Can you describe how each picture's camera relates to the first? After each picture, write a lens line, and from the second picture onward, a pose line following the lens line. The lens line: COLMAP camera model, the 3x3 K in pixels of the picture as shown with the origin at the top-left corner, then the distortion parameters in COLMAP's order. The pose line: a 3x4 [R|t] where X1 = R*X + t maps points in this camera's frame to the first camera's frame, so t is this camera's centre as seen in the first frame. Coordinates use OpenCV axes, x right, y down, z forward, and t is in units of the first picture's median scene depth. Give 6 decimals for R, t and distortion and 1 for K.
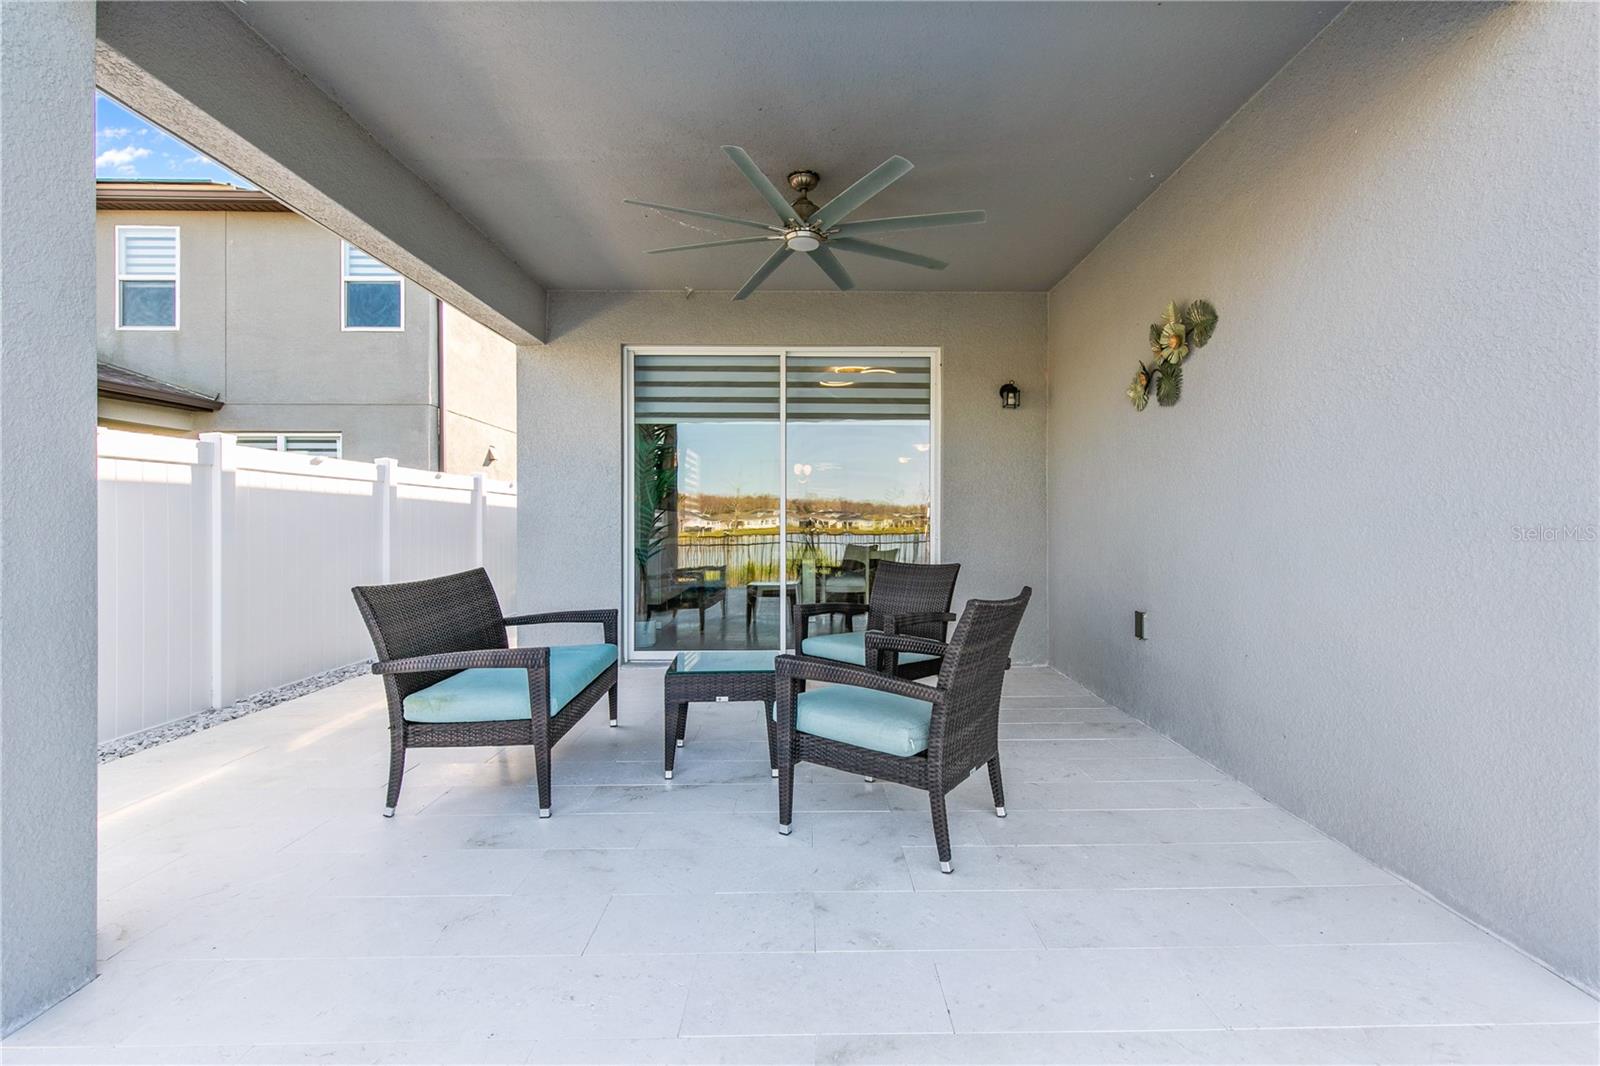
lens RADIAL K [[725.7, 0, 800.0], [0, 725.7, 533.0], [0, 0, 1]] dist [0.005892, 0.000198]
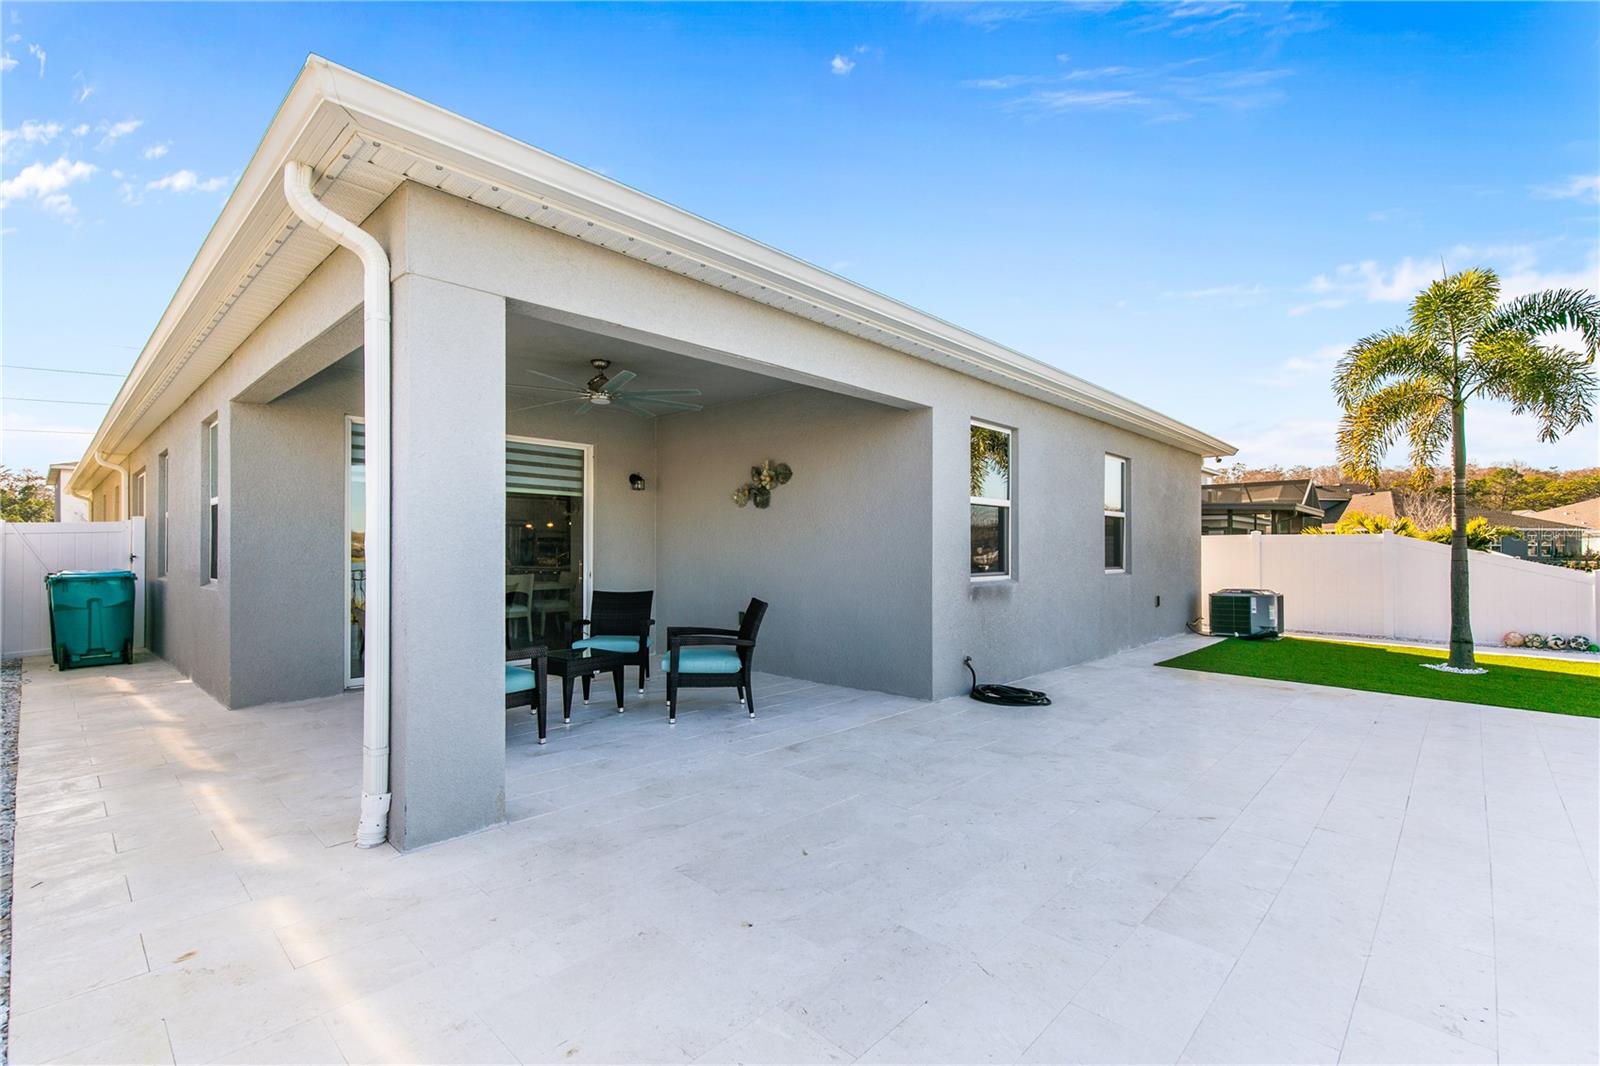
lens RADIAL K [[722.5, 0, 799.6], [0, 722.5, 550.3], [0, 0, 1]] dist [0.002376, 0.000039]
pose [[0.694701, 0.002093, 0.719295, -0.879167], [0.010317, 0.999864, -0.012874, -0.030077], [-0.719224, 0.016365, 0.694585, -0.480660]]
